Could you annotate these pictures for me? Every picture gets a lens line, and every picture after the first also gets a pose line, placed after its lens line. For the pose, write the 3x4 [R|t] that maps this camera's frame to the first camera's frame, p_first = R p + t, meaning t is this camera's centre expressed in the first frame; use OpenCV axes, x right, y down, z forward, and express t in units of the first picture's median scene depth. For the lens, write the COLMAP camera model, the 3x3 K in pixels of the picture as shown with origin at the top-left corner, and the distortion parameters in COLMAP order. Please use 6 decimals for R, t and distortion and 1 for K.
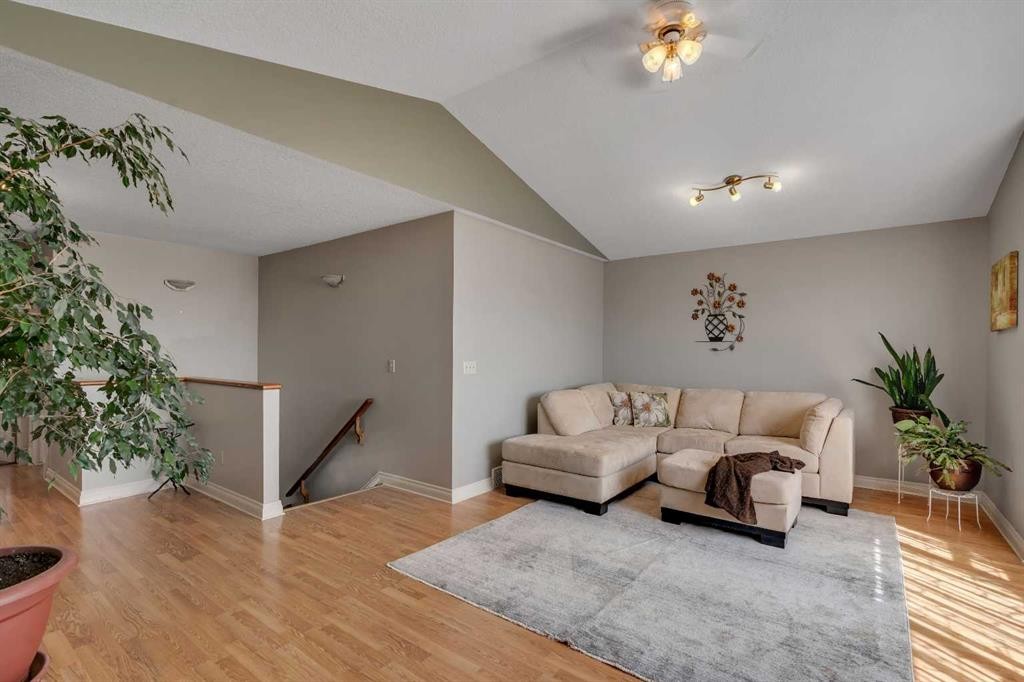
lens RADIAL K [[478.4, 0, 503.7], [0, 478.4, 355.1], [0, 0, 1]] dist [-0.002076, 0.000121]
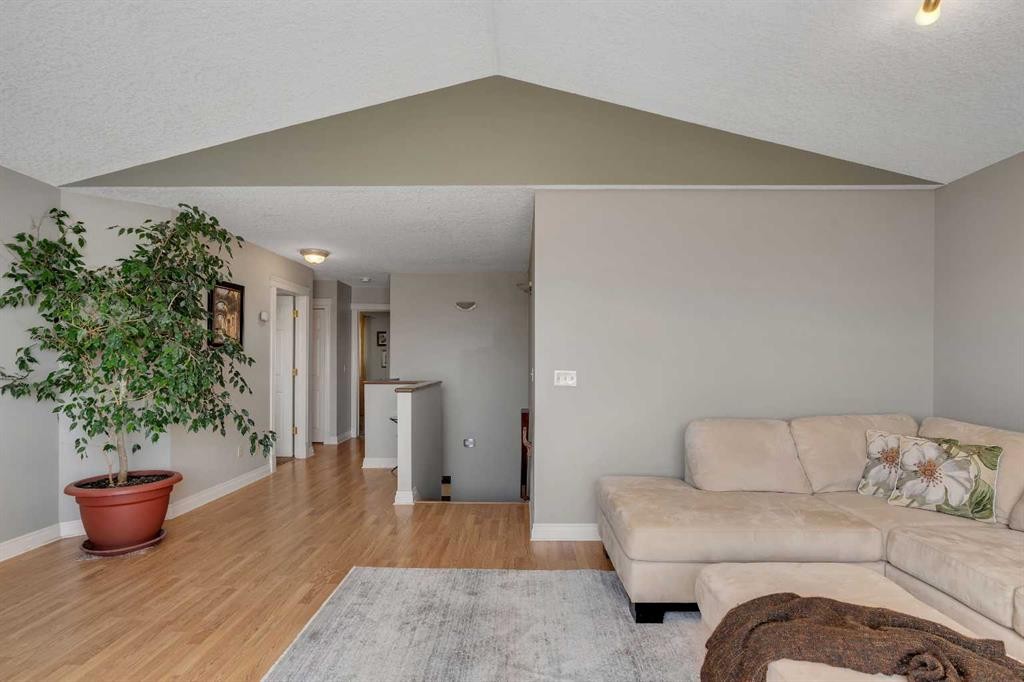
lens RADIAL K [[501.6, 0, 510.2], [0, 501.6, 360.5], [0, 0, 1]] dist [-0.004117, 0.000028]
pose [[0.596065, -0.003661, -0.802928, 0.572061], [-0.004314, 0.999961, -0.007761, 0.004265], [0.802925, 0.008090, 0.596025, 0.443599]]
